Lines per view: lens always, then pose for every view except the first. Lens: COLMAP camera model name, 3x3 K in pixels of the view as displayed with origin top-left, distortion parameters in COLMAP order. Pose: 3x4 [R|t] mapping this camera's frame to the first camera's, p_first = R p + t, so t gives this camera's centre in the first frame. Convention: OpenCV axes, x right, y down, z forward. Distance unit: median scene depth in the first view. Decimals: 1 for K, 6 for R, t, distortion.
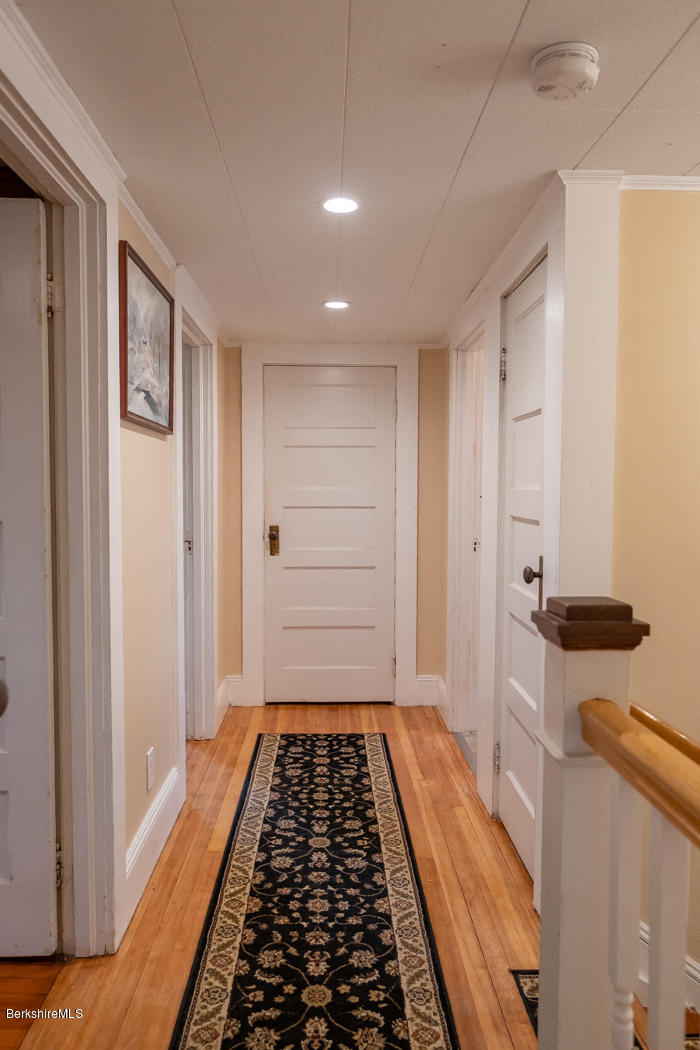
lens RADIAL K [[757.7, 0, 347.1], [0, 757.7, 521.7], [0, 0, 1]] dist [-0.012384, 0.008624]
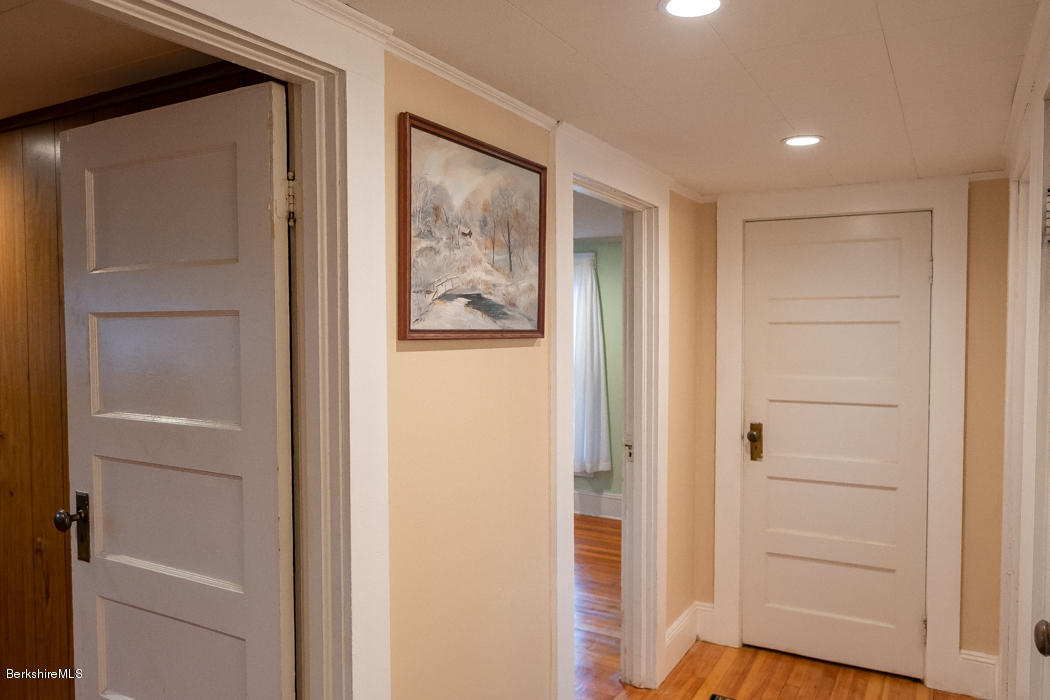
lens RADIAL K [[757.7, 0, 530.2], [0, 757.7, 353.7], [0, 0, 1]] dist [-0.012384, 0.008624]
pose [[0.857346, 0.013715, -0.514558, 0.111424], [-0.017055, 0.999853, -0.001768, -0.064489], [0.514458, 0.010292, 0.857454, 0.207519]]
